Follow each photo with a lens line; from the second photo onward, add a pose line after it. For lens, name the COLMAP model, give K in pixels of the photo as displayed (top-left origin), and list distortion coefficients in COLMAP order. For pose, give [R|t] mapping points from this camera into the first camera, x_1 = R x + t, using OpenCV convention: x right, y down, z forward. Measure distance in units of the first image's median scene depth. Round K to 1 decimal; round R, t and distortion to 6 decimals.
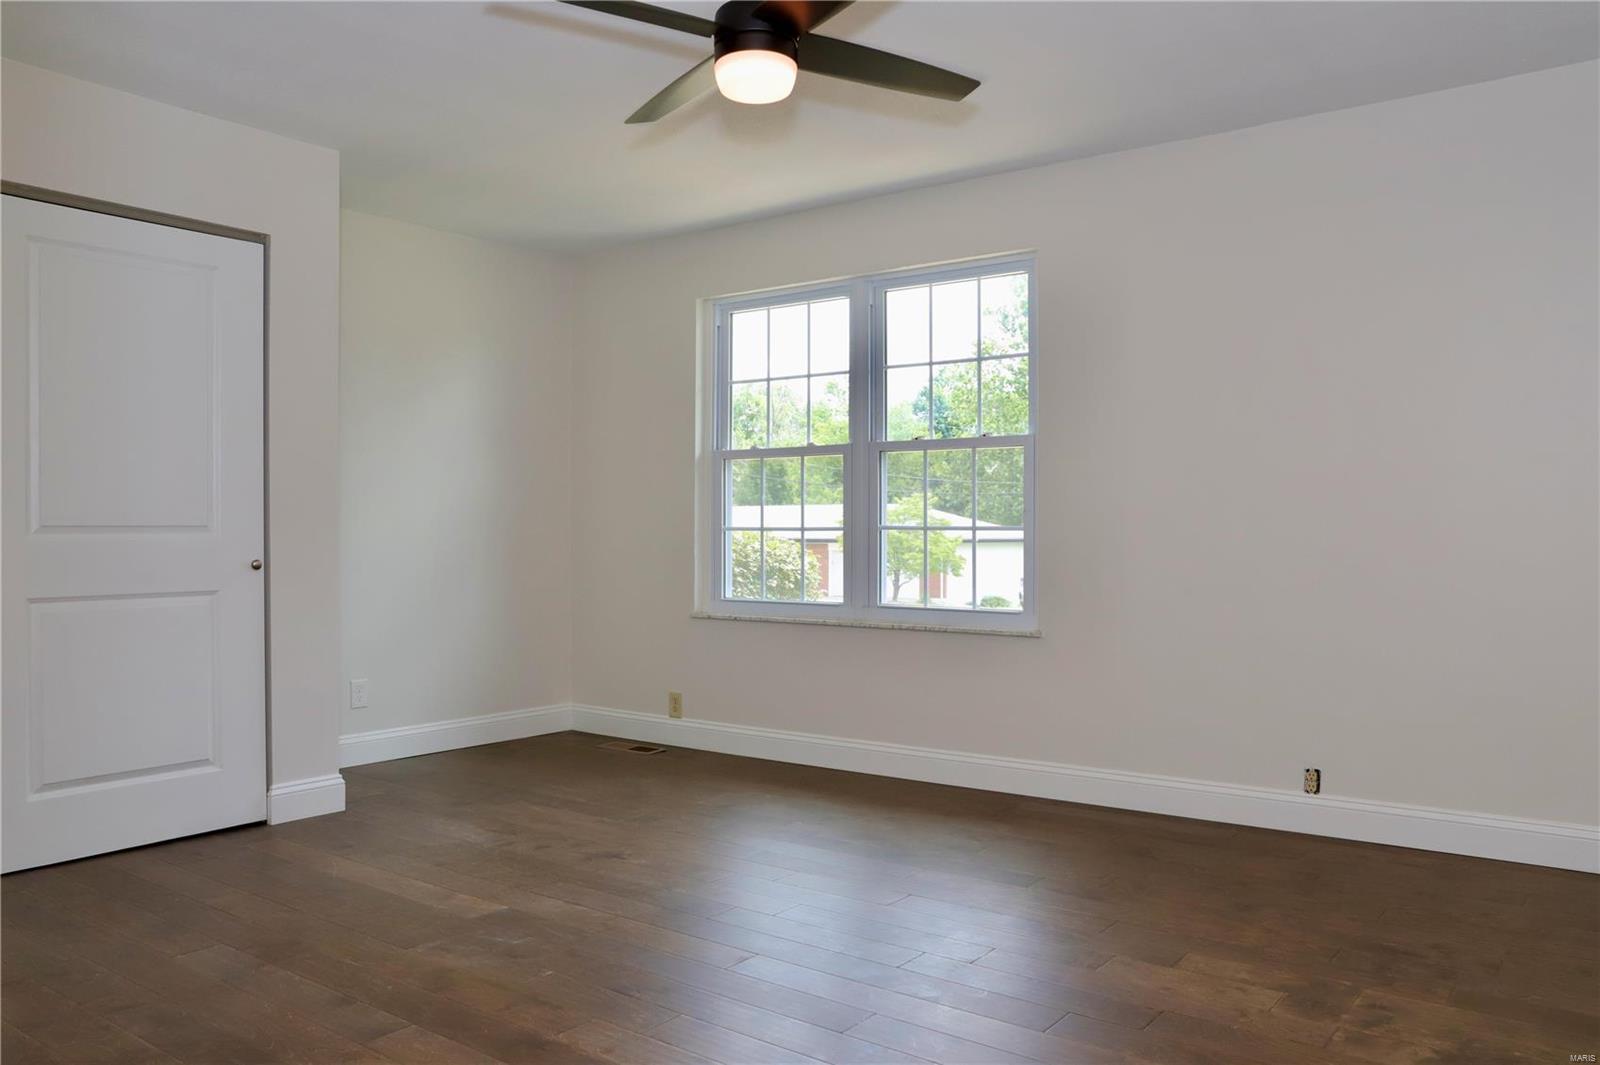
lens RADIAL K [[1221.8, 0, 800.0], [0, 1221.8, 532.5], [0, 0, 1]] dist [0.000061, -0.000115]
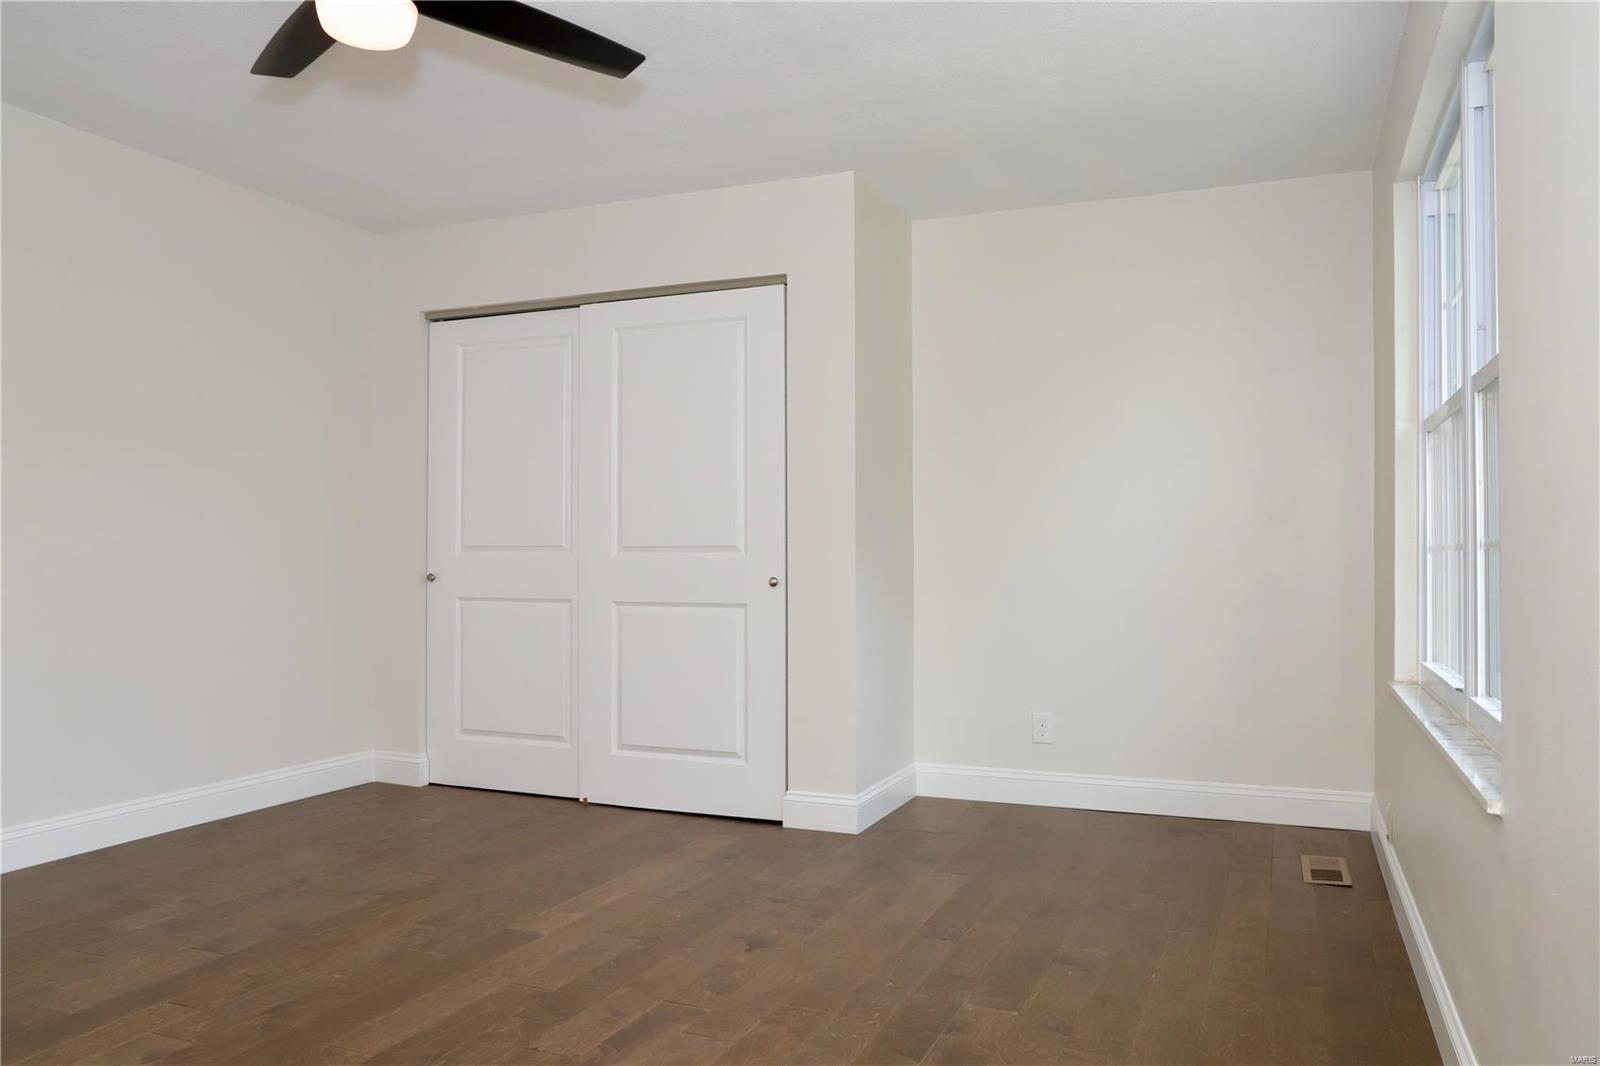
lens RADIAL K [[1185.6, 0, 800.0], [0, 1185.6, 533.0], [0, 0, 1]] dist [-0.050949, 0.003823]
pose [[0.249929, -0.015813, -0.968135, 0.574908], [-0.002376, 0.999854, -0.016944, 0.001115], [0.968261, 0.006536, 0.249855, 0.760549]]
